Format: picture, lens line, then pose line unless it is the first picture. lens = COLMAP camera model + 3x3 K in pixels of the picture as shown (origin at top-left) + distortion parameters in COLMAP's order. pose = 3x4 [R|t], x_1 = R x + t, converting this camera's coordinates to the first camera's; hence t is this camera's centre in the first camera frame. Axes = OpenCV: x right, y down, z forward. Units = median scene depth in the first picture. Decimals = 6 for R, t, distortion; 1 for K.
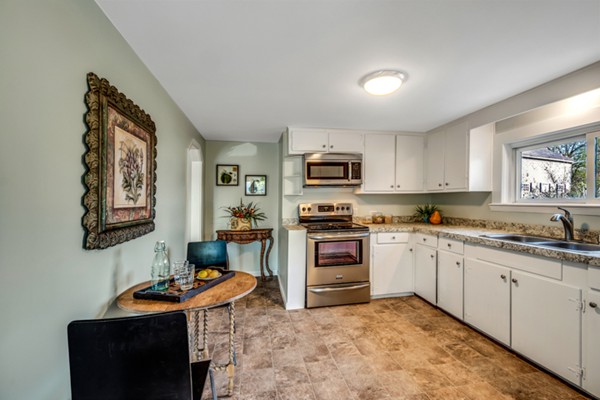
lens RADIAL K [[270.3, 0, 316.5], [0, 270.3, 207.0], [0, 0, 1]] dist [0.001343, 0.000059]
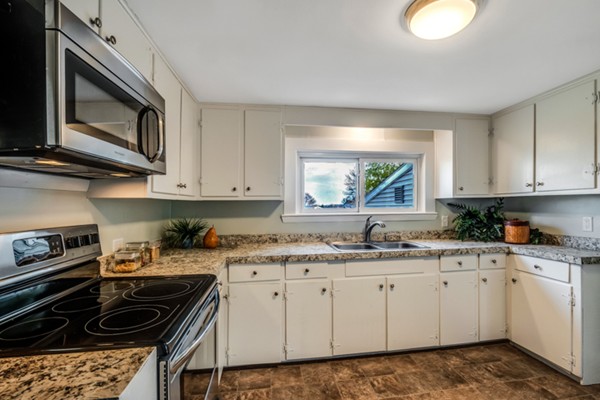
lens RADIAL K [[266.8, 0, 301.8], [0, 266.8, 220.1], [0, 0, 1]] dist [-0.018707, 0.000018]
pose [[0.092134, -0.040128, 0.994938, -0.249442], [0.040373, 0.998517, 0.036534, -0.027797], [-0.994928, 0.036803, 0.093617, 0.975863]]
